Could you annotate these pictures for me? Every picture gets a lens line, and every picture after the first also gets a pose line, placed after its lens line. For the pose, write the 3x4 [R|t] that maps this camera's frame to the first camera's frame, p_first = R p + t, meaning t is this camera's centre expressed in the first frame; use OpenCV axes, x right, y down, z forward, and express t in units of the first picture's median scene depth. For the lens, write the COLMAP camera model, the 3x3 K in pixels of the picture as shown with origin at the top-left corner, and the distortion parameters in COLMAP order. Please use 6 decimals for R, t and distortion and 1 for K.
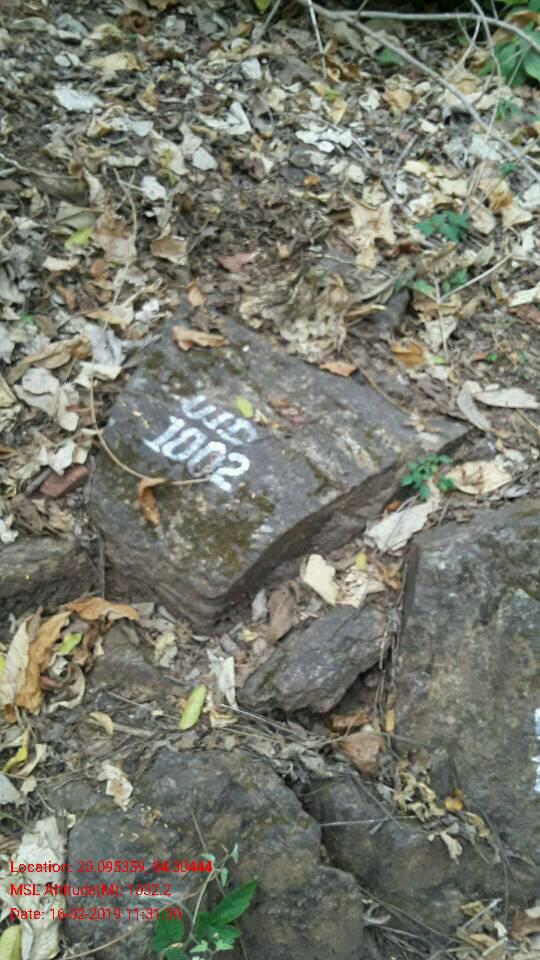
lens RADIAL K [[887.3, 0, 270.0], [0, 887.3, 480.0], [0, 0, 1]] dist [0.070270, -0.137034]
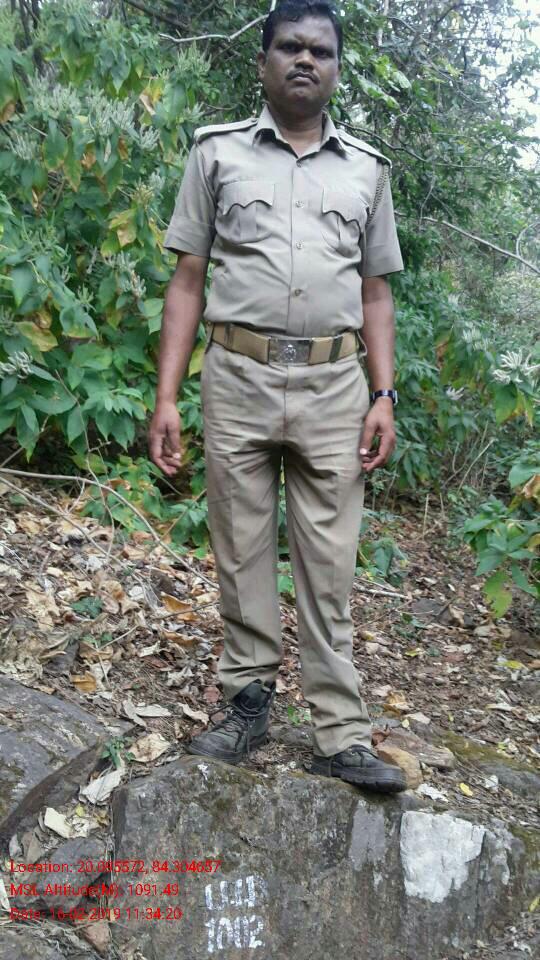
lens RADIAL K [[887.3, 0, 270.0], [0, 887.3, 480.0], [0, 0, 1]] dist [0.070270, -0.137034]
pose [[0.869434, 0.103407, 0.483106, -0.315701], [0.128790, 0.896603, -0.423694, 0.215320], [-0.476967, 0.430593, 0.766219, -0.406121]]
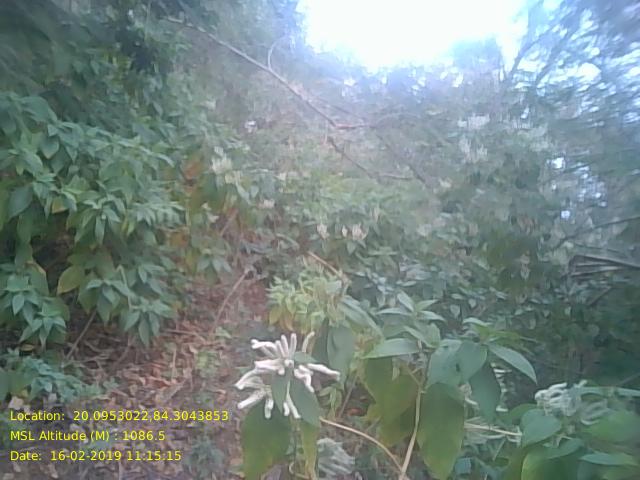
lens RADIAL K [[541.0, 0, 312.5], [0, 541.0, 237.5], [0, 0, 1]] dist [0.058096, -0.213208]
pose [[0.647460, 0.038532, 0.761125, 1.286051], [0.269834, 0.922433, -0.276236, -1.300278], [-0.712731, 0.384229, 0.586841, 0.810018]]
